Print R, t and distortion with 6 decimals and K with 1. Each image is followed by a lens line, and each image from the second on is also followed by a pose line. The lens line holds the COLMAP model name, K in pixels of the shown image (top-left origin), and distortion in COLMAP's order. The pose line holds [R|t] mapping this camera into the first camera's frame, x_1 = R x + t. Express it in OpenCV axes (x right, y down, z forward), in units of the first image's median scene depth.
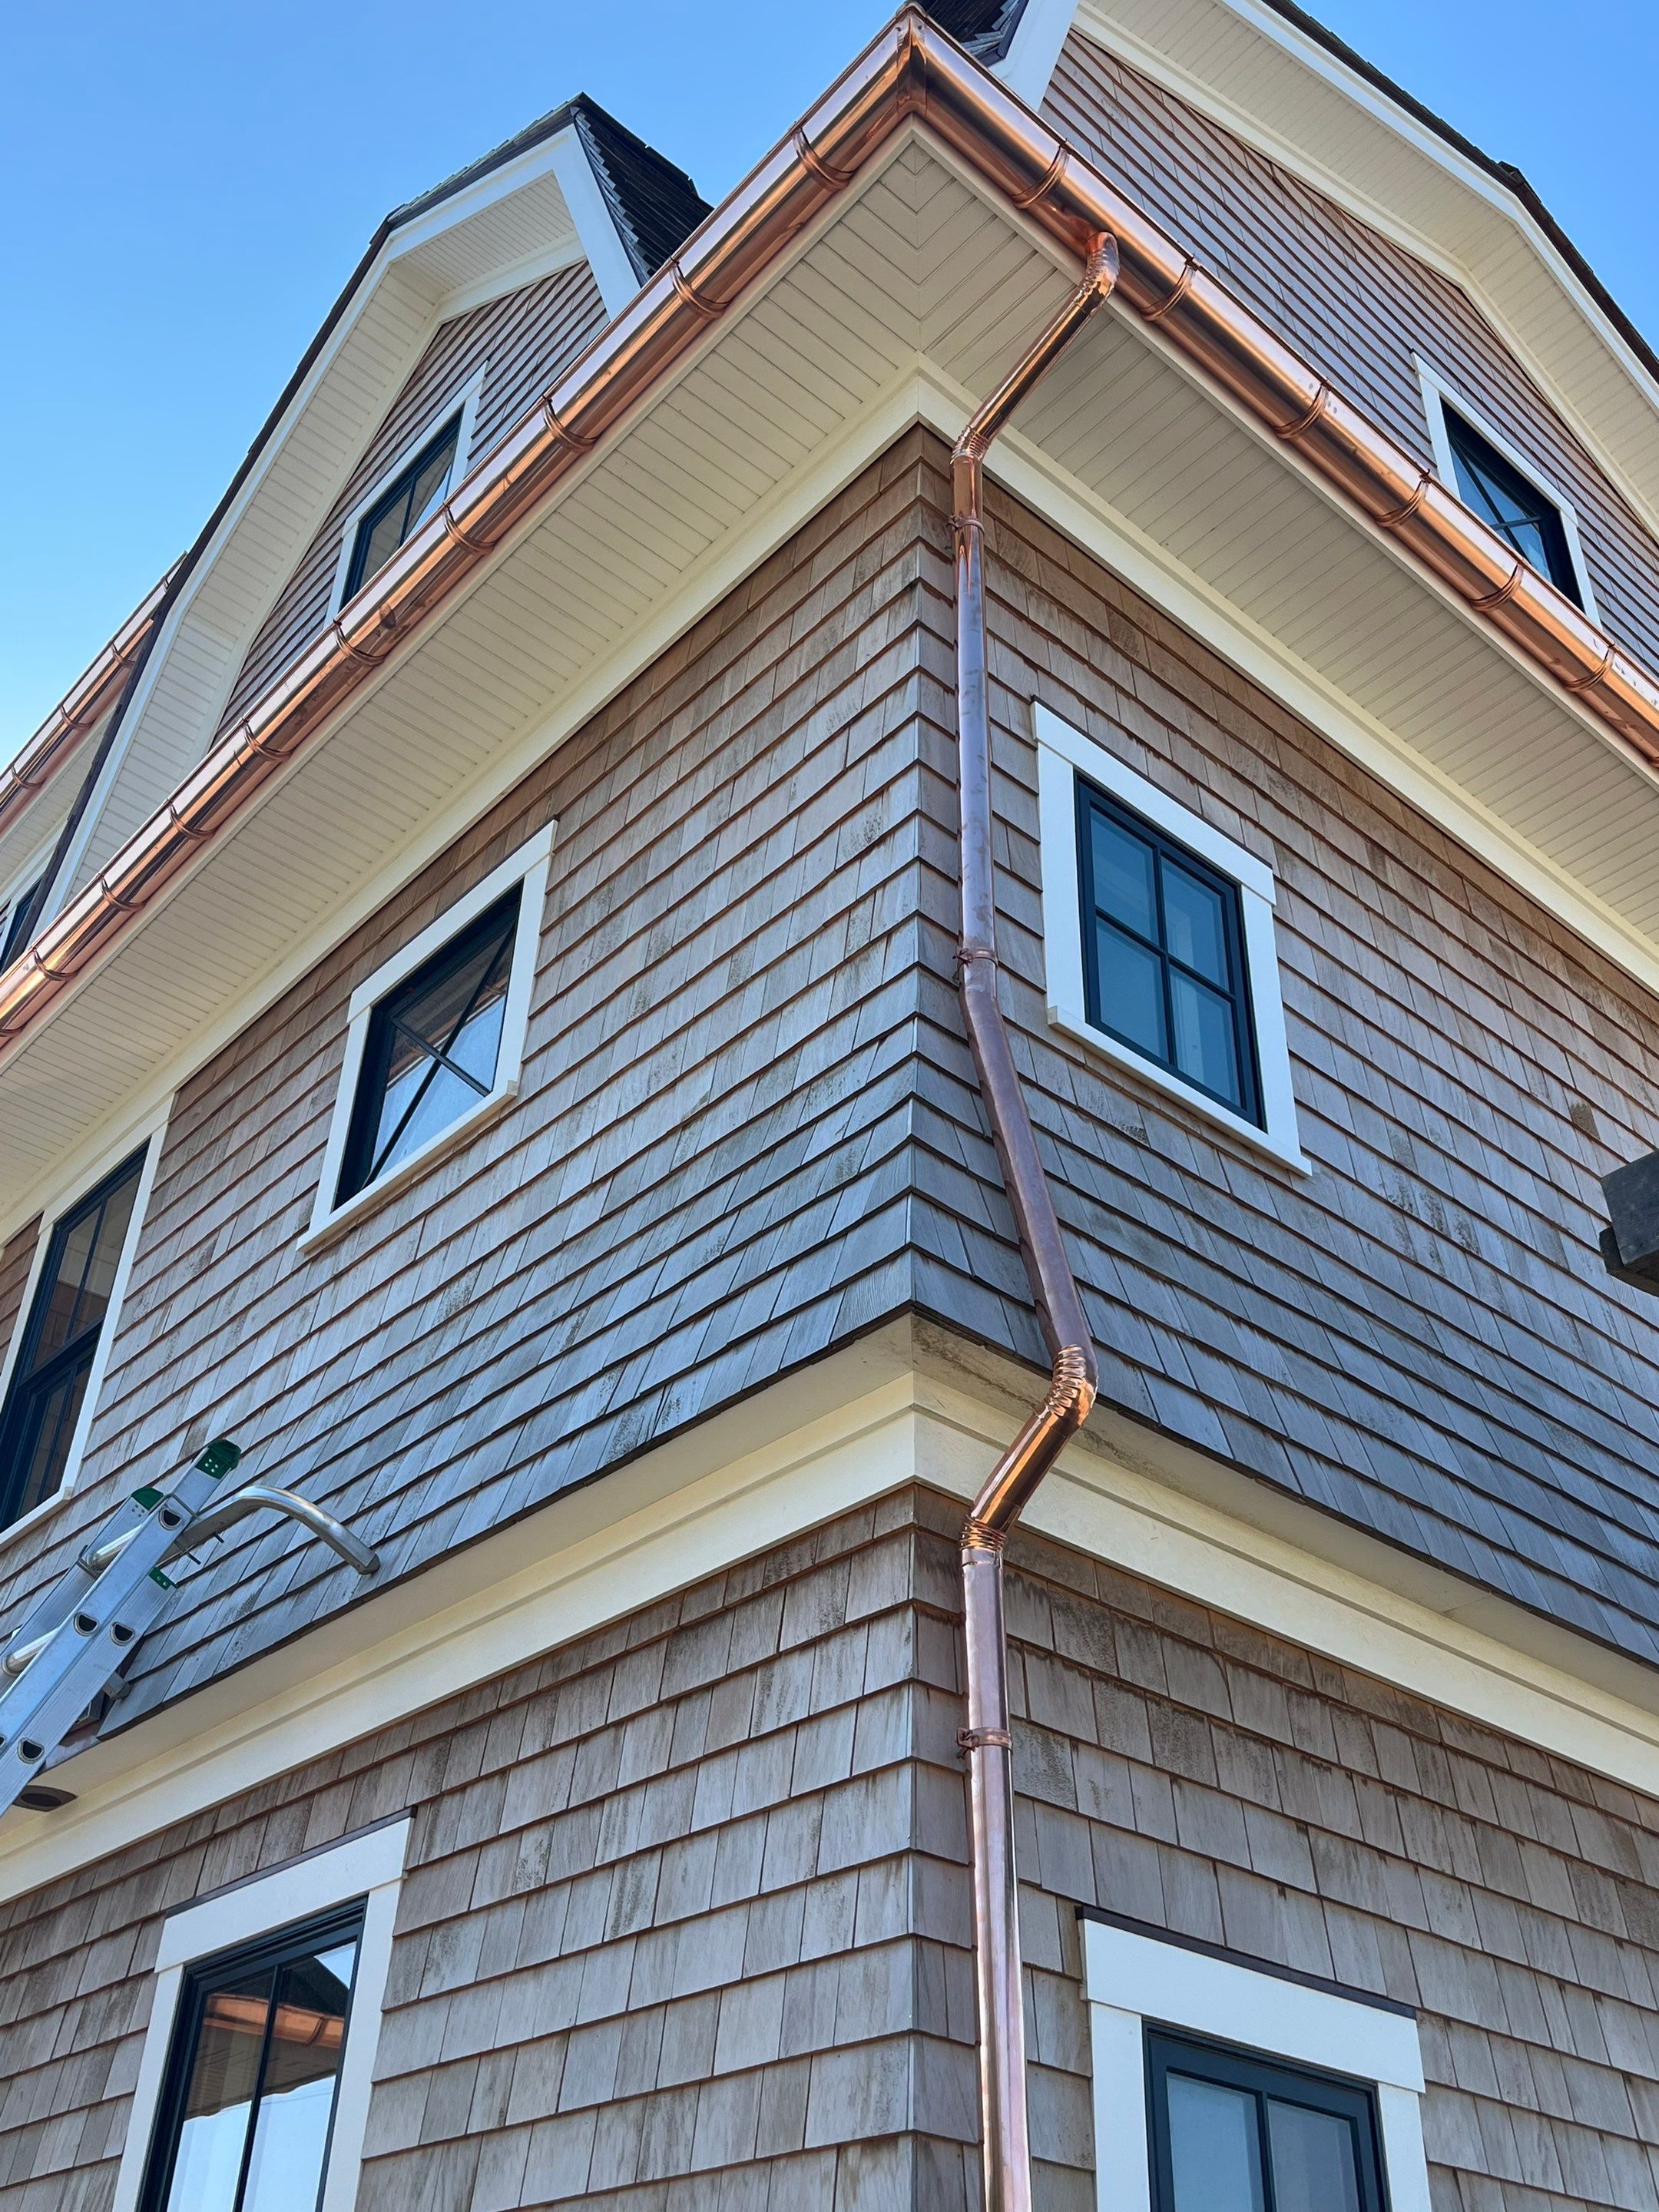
lens RADIAL K [[2210.6, 0, 829.5], [0, 2210.6, 1106.0], [0, 0, 1]] dist [0.065867, -0.039603]
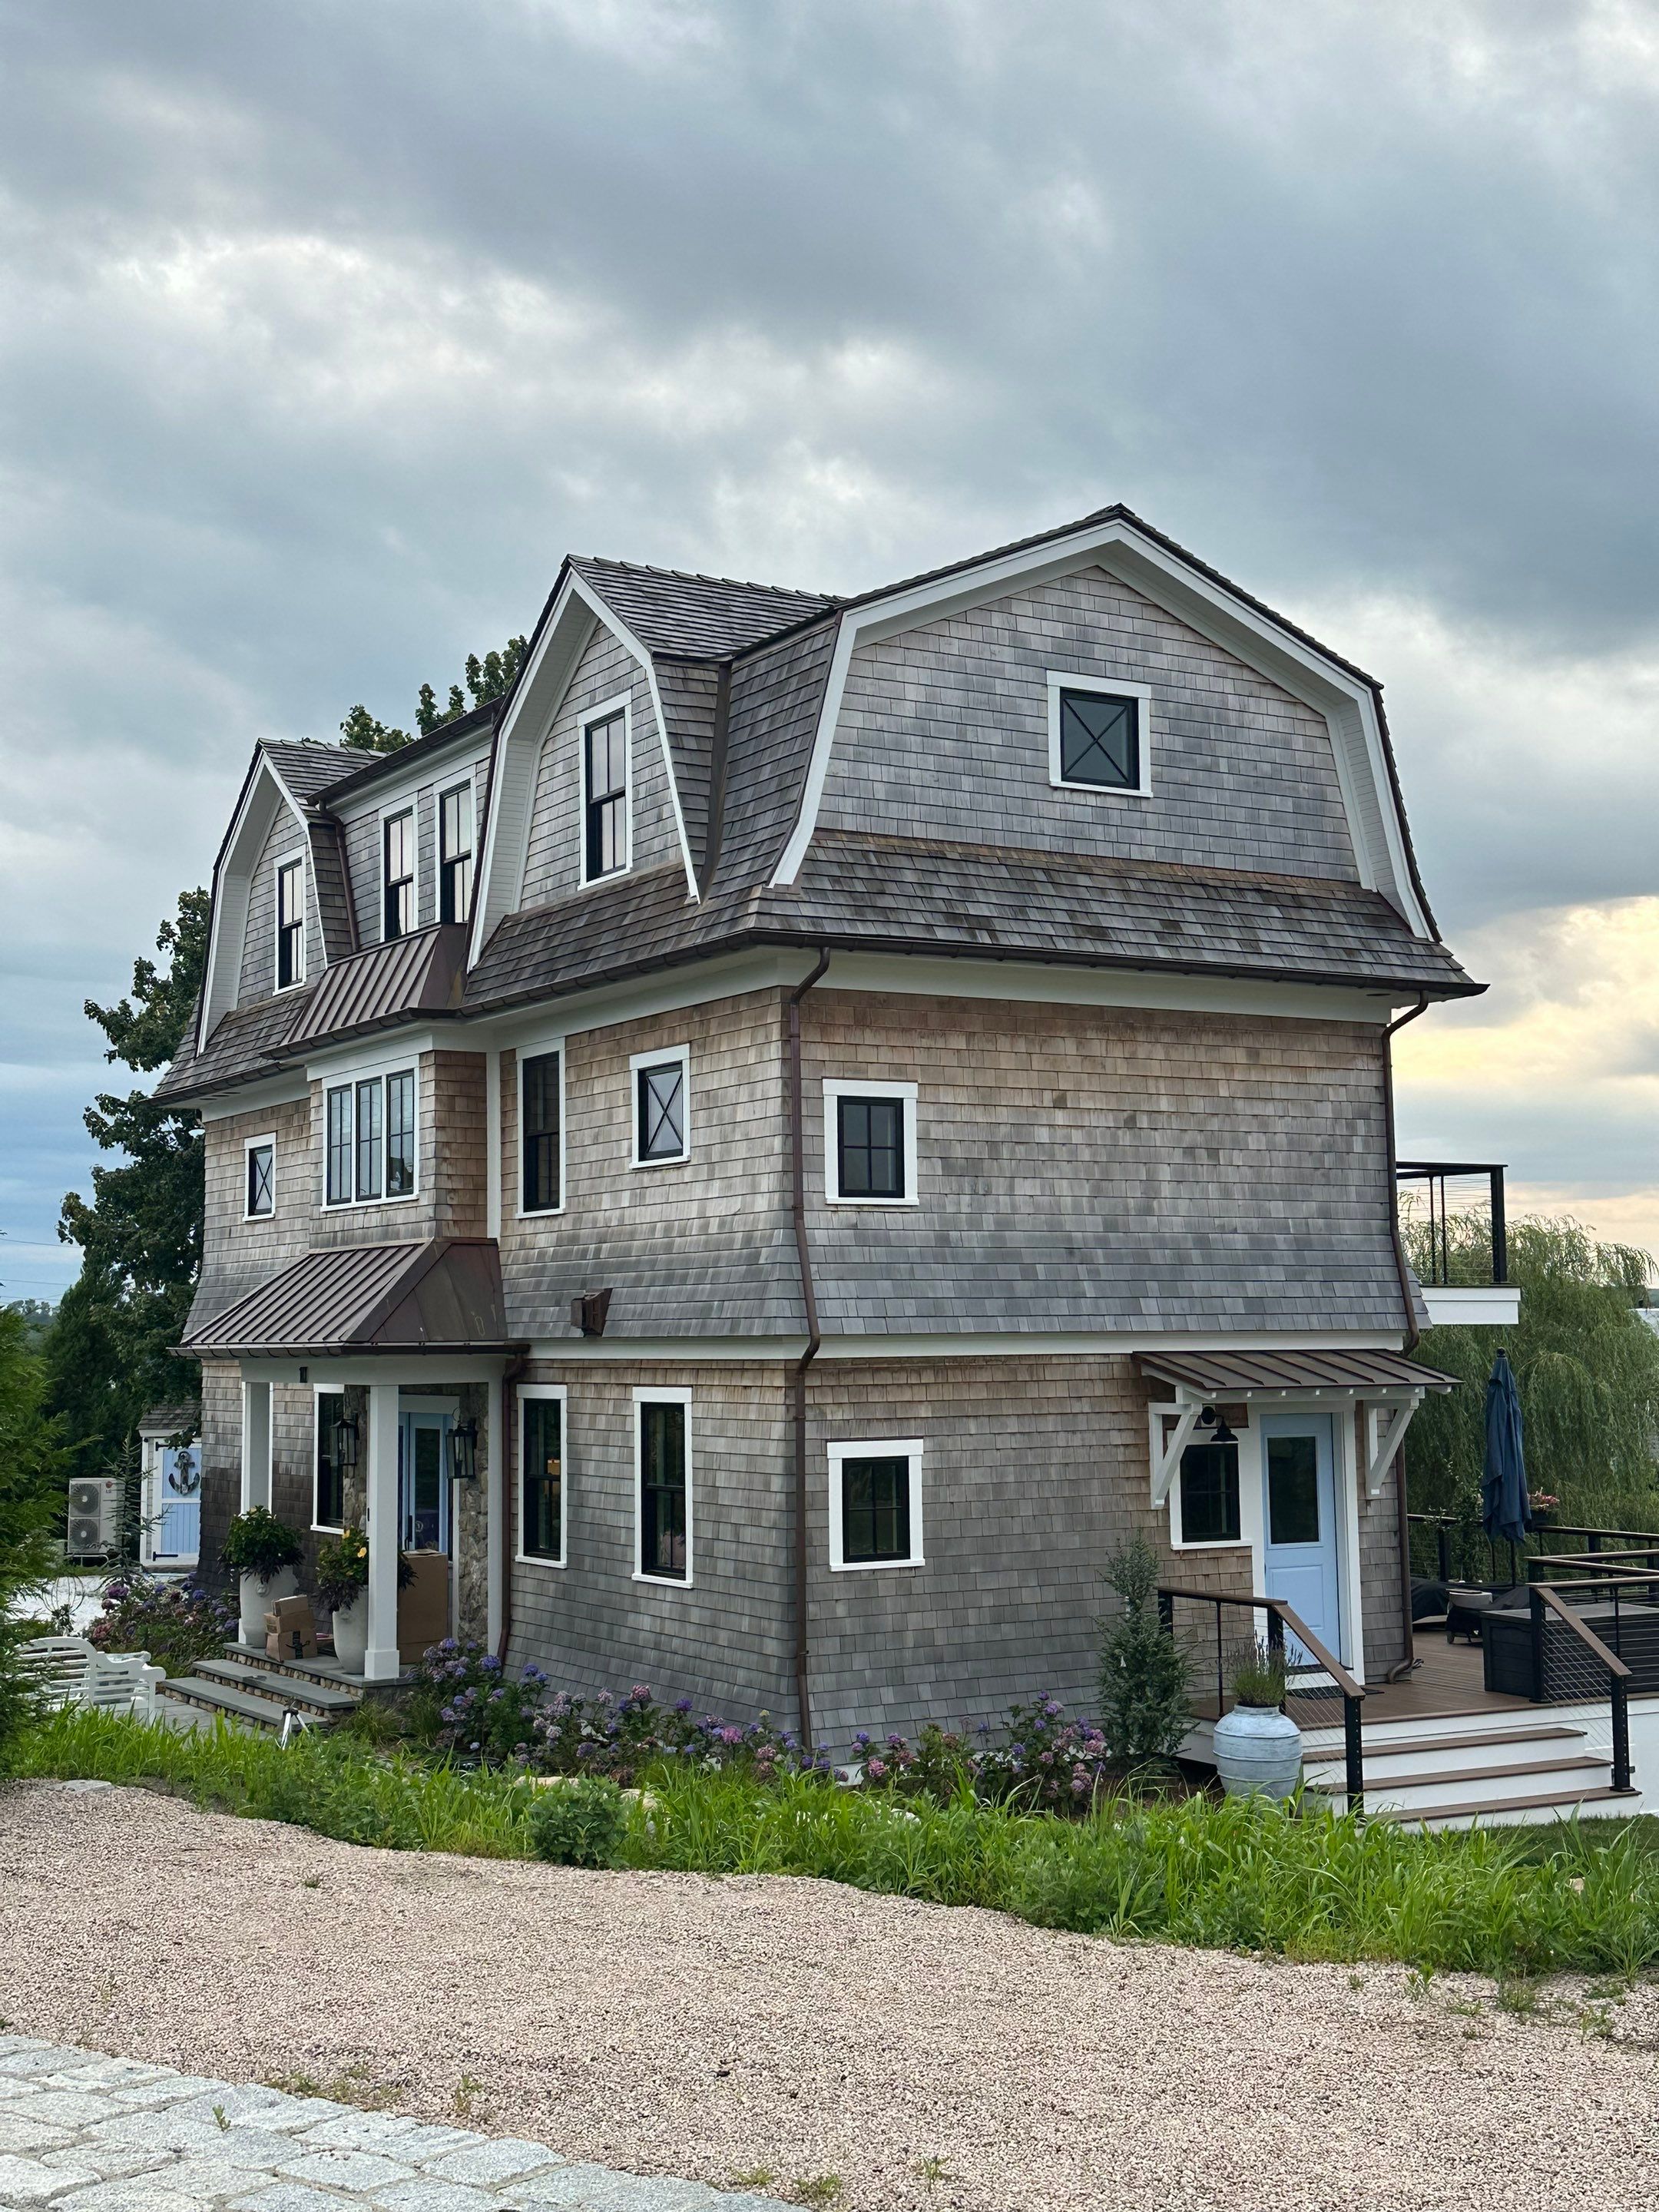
lens RADIAL K [[2598.6, 0, 805.2], [0, 2598.6, 1099.8], [0, 0, 1]] dist [0.132774, -0.086988]
pose [[0.980768, -0.052308, -0.188037, 0.965027], [0.140038, 0.859677, 0.491269, -2.517984], [0.135954, -0.508153, 0.850469, -2.814154]]
